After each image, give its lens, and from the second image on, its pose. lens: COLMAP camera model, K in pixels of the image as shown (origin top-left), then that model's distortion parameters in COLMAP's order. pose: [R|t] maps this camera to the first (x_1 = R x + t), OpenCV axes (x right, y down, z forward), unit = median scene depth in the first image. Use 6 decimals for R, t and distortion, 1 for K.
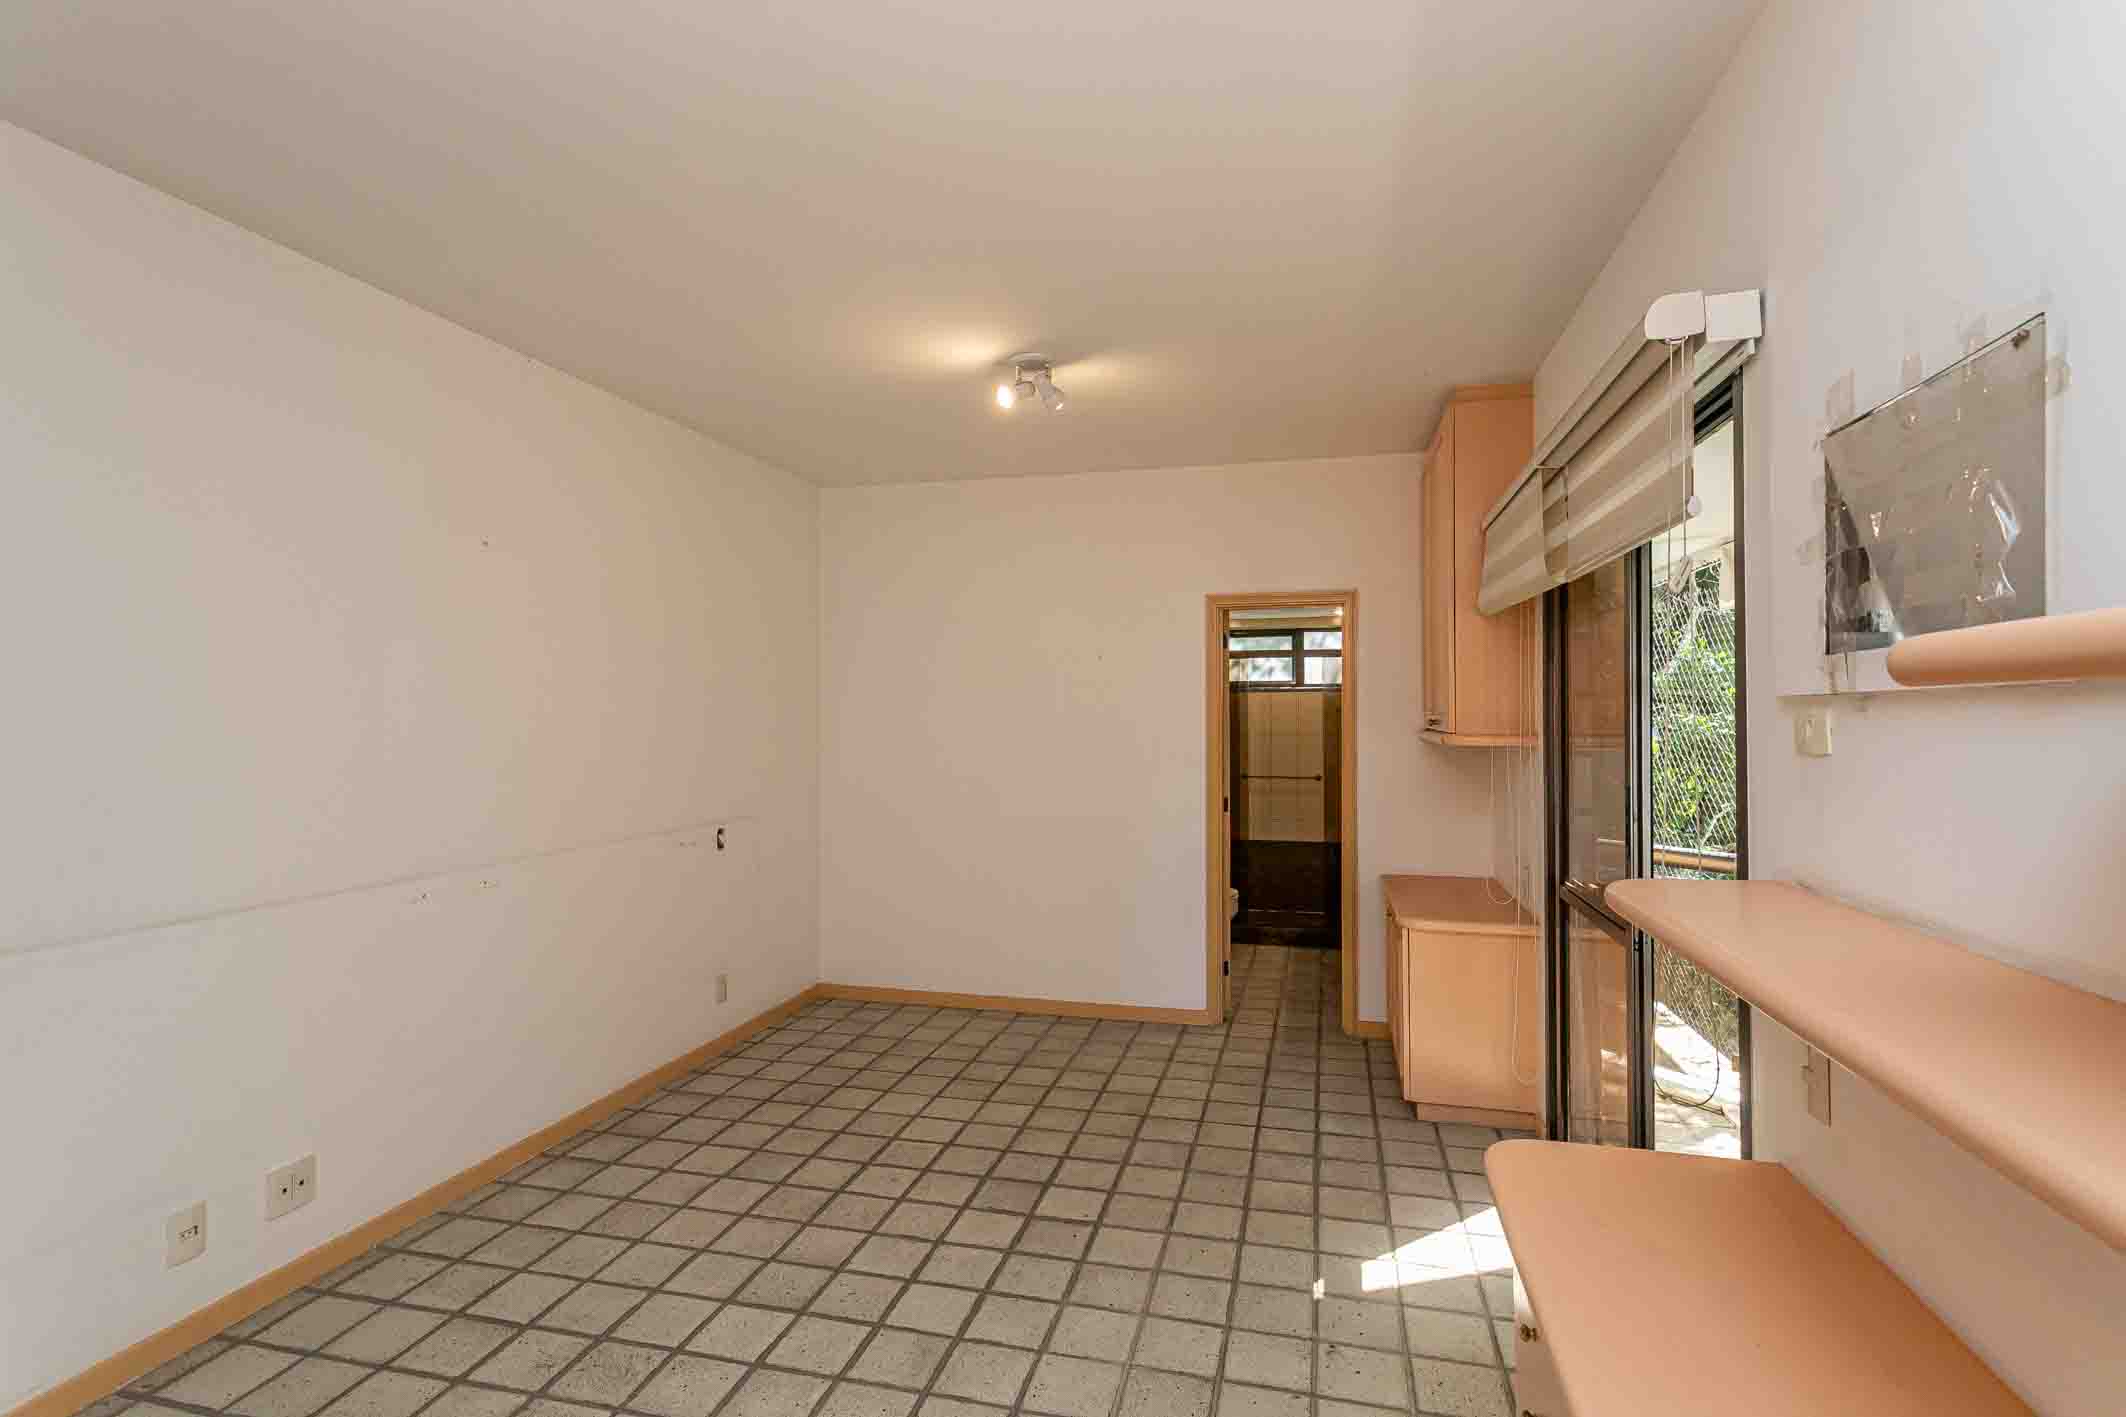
lens RADIAL K [[1016.4, 0, 1059.4], [0, 1016.4, 702.5], [0, 0, 1]] dist [0.006448, 0.000388]
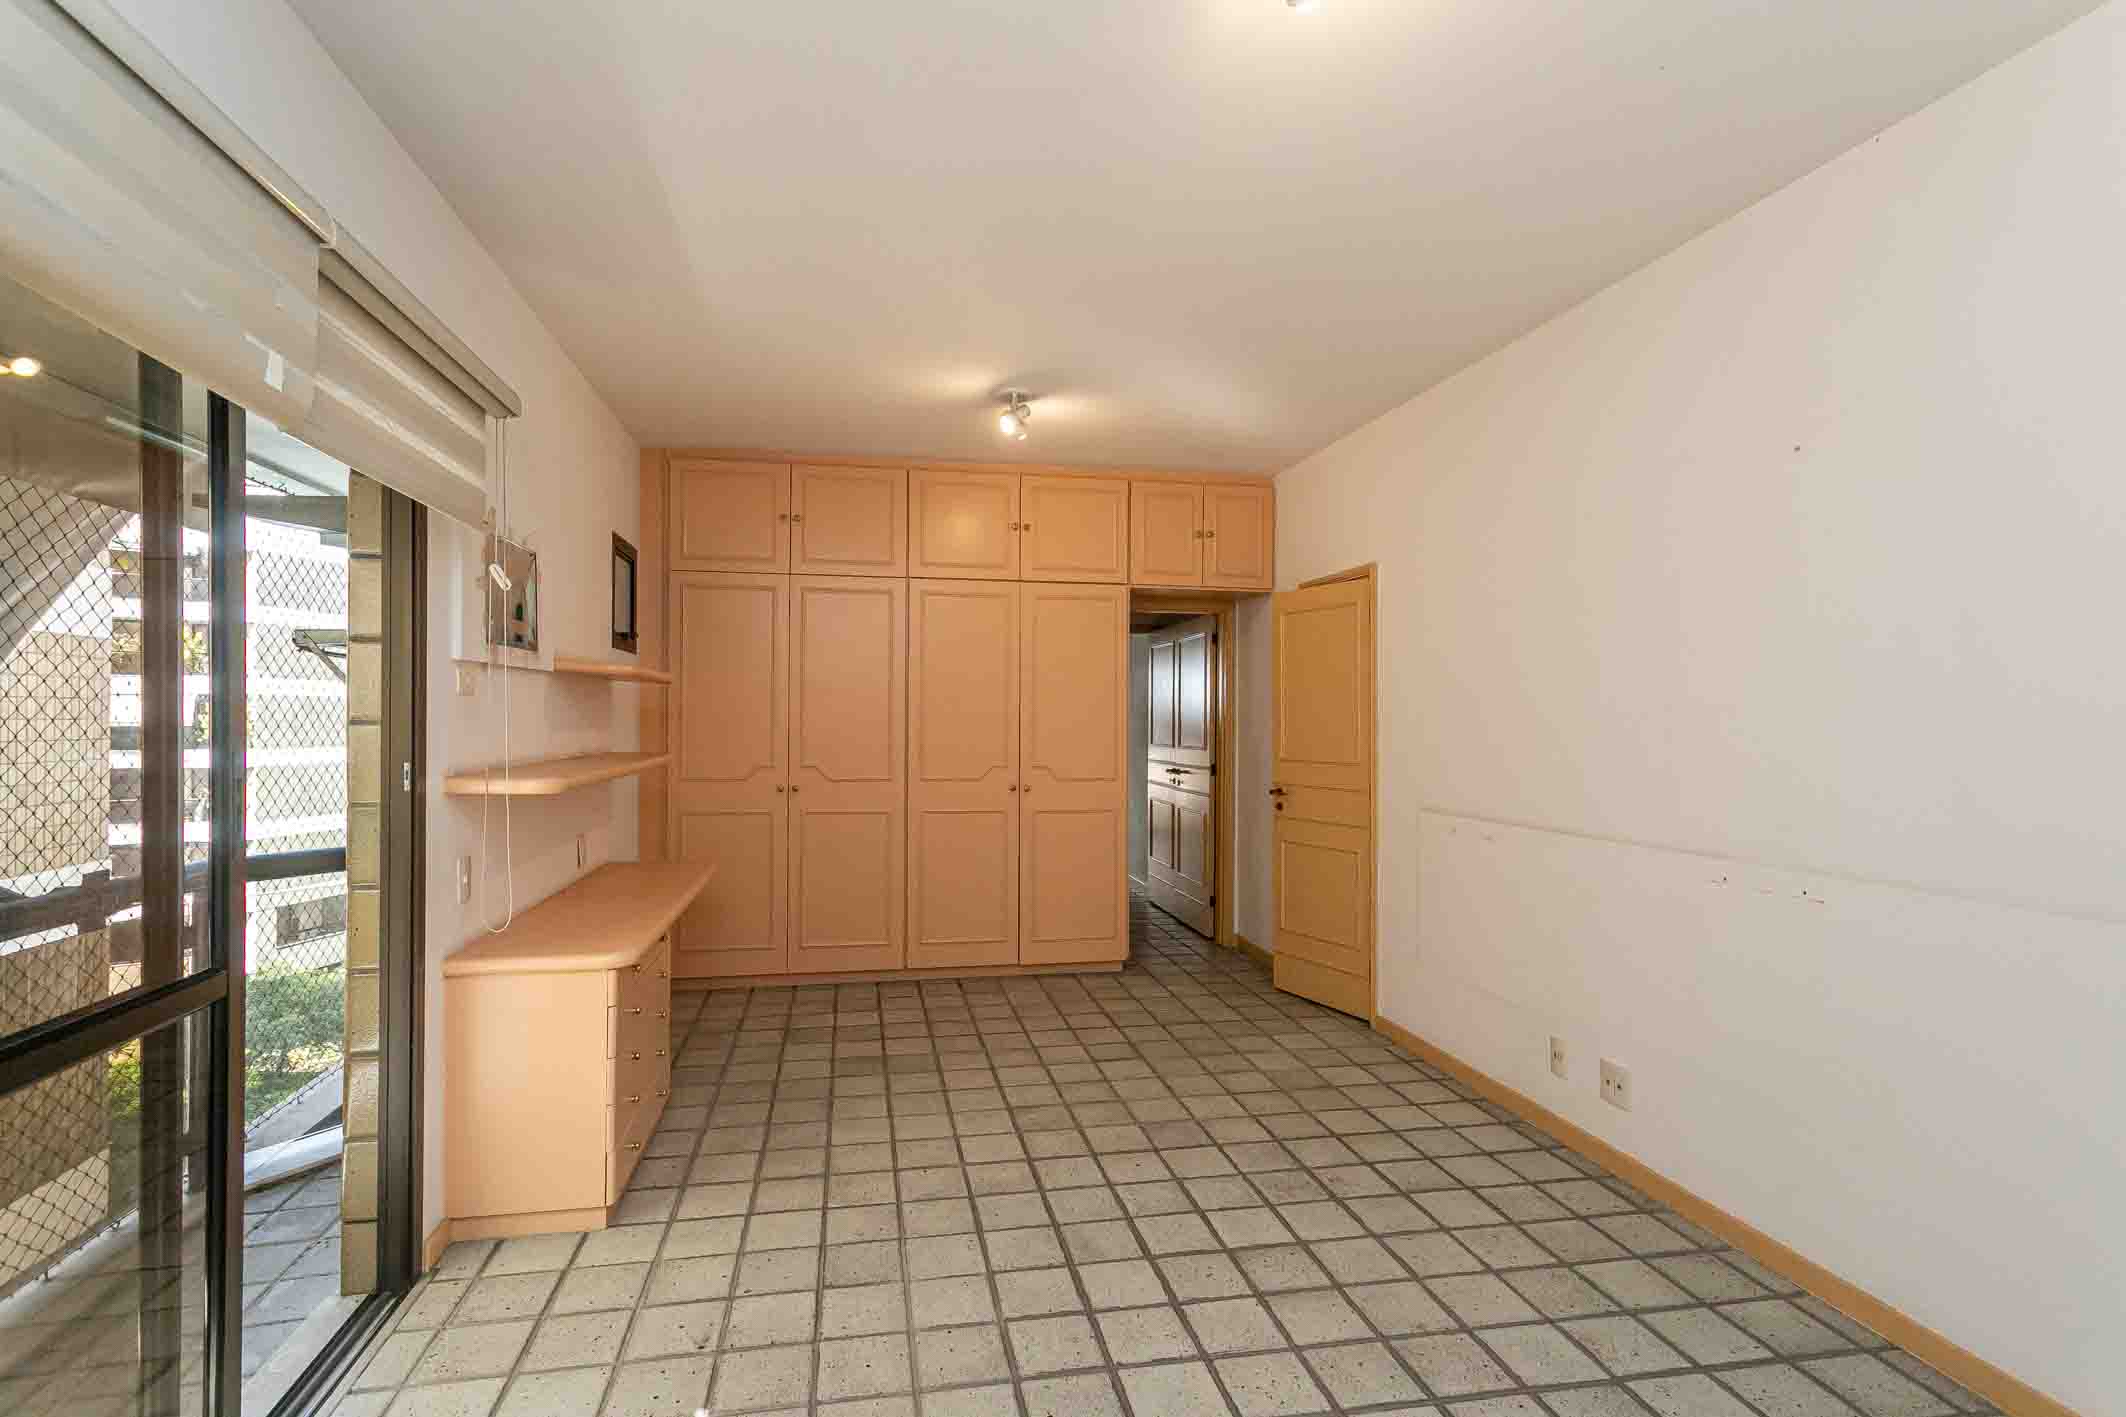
lens RADIAL K [[1016.4, 0, 1022.1], [0, 1016.4, 709.8], [0, 0, 1]] dist [0.006448, 0.000388]
pose [[-0.914857, -0.006483, -0.403727, 0.265031], [0.001682, 0.999801, -0.019866, 0.050550], [0.403775, -0.018853, -0.914664, 1.379232]]
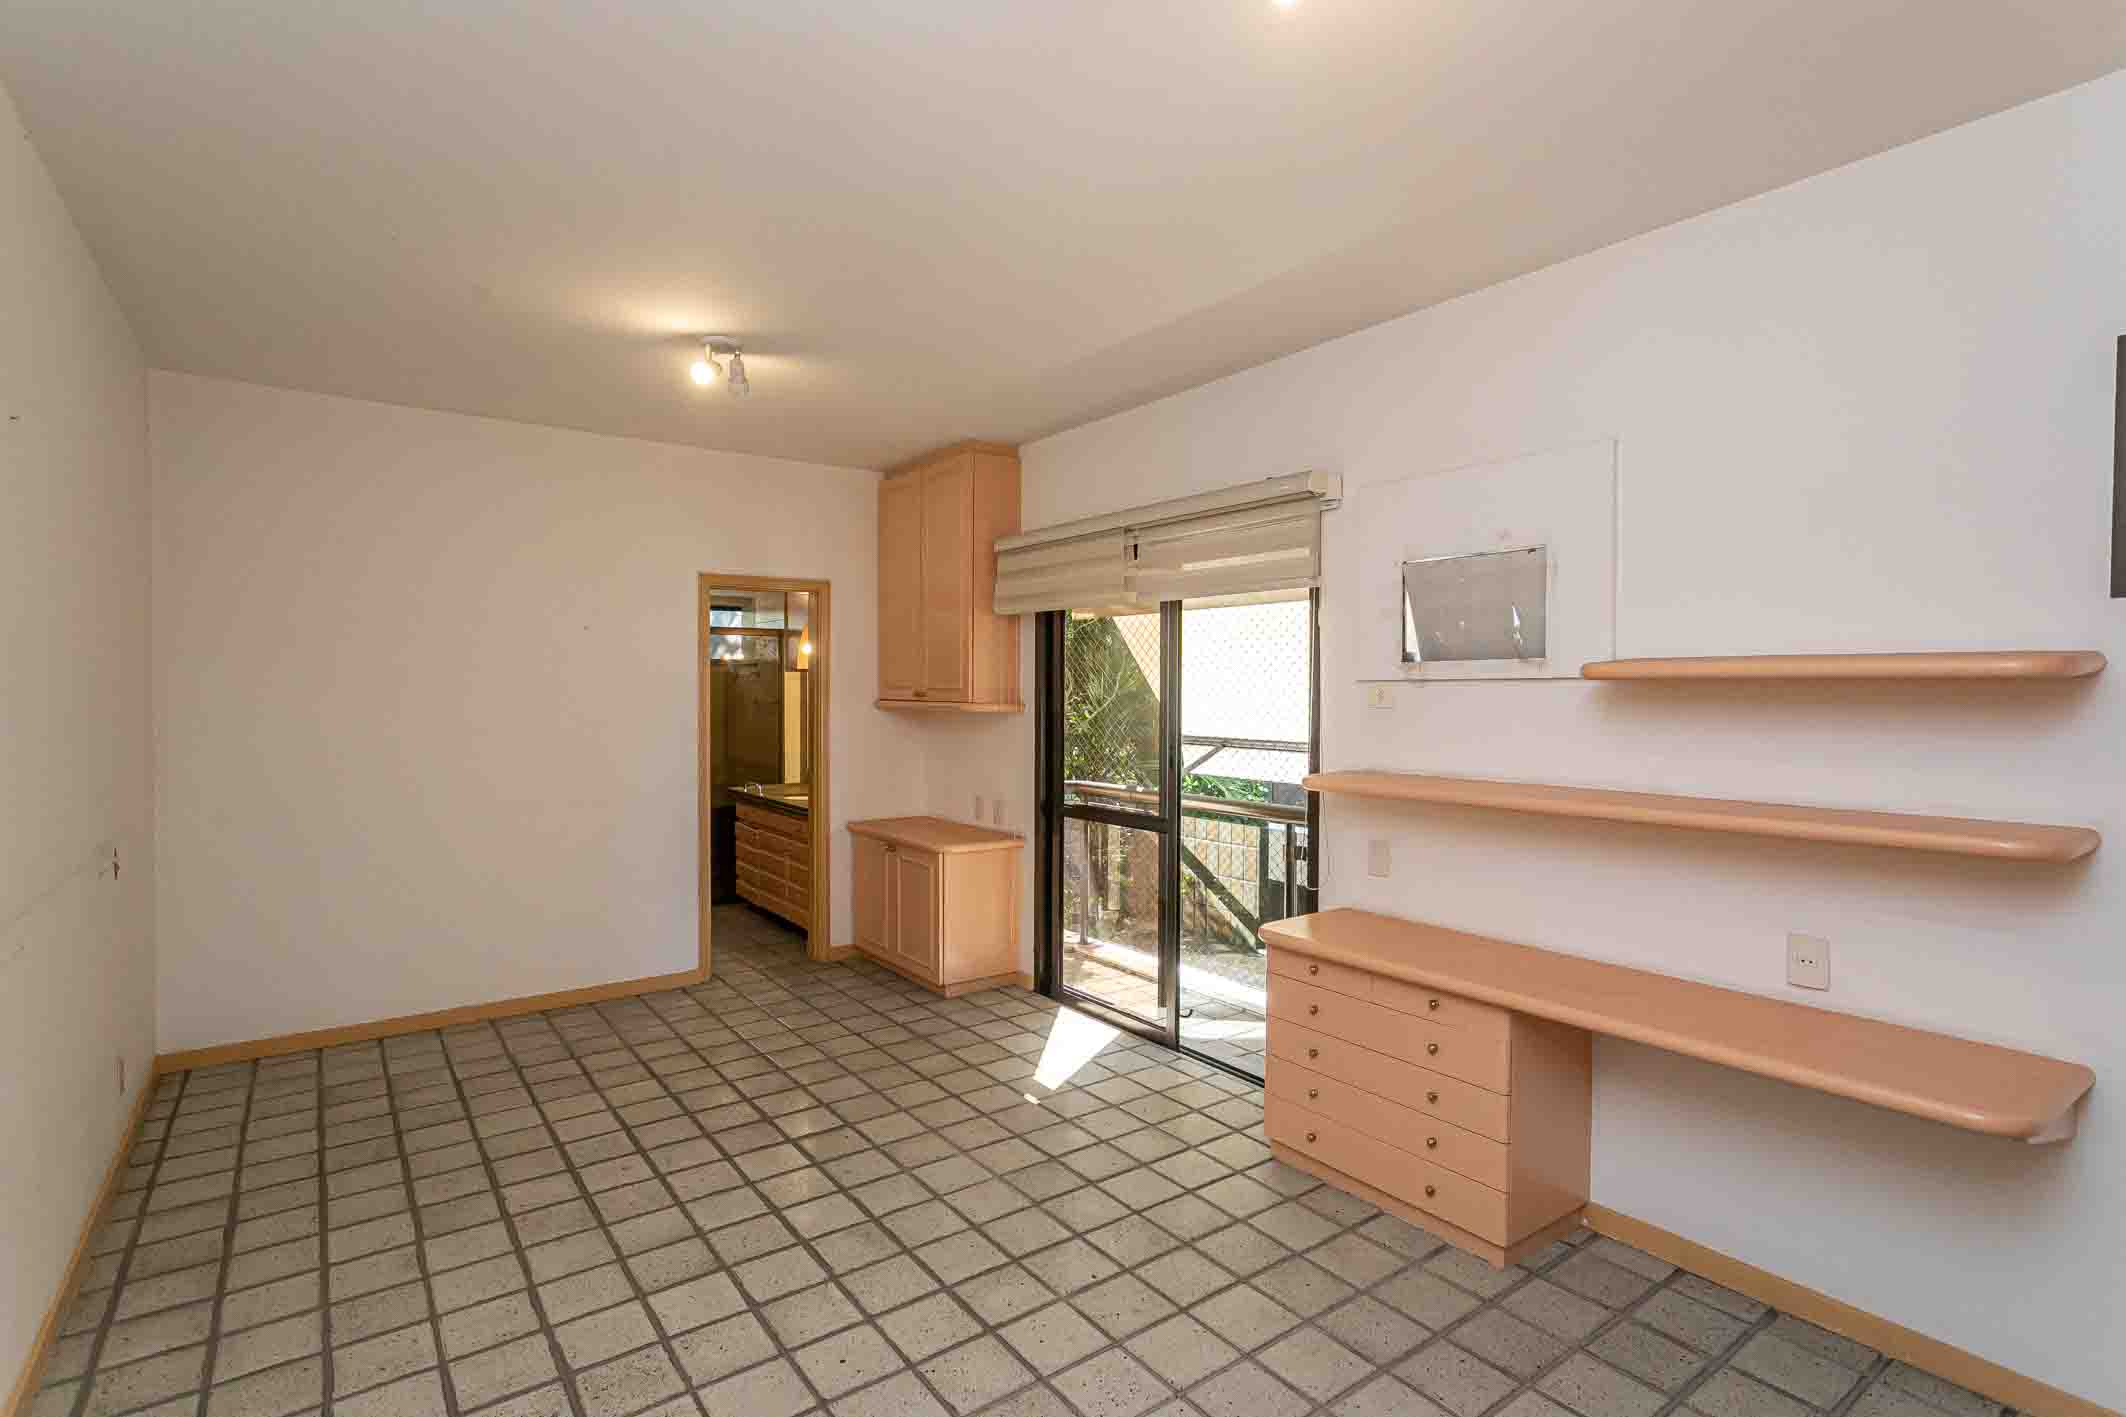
lens RADIAL K [[1016.4, 0, 1082.2], [0, 1016.4, 697.2], [0, 0, 1]] dist [0.006448, 0.000388]
pose [[0.625931, -0.002500, 0.779875, -0.610920], [-0.016534, 0.999728, 0.016475, -0.000737], [-0.779703, -0.023207, 0.625719, 0.063913]]
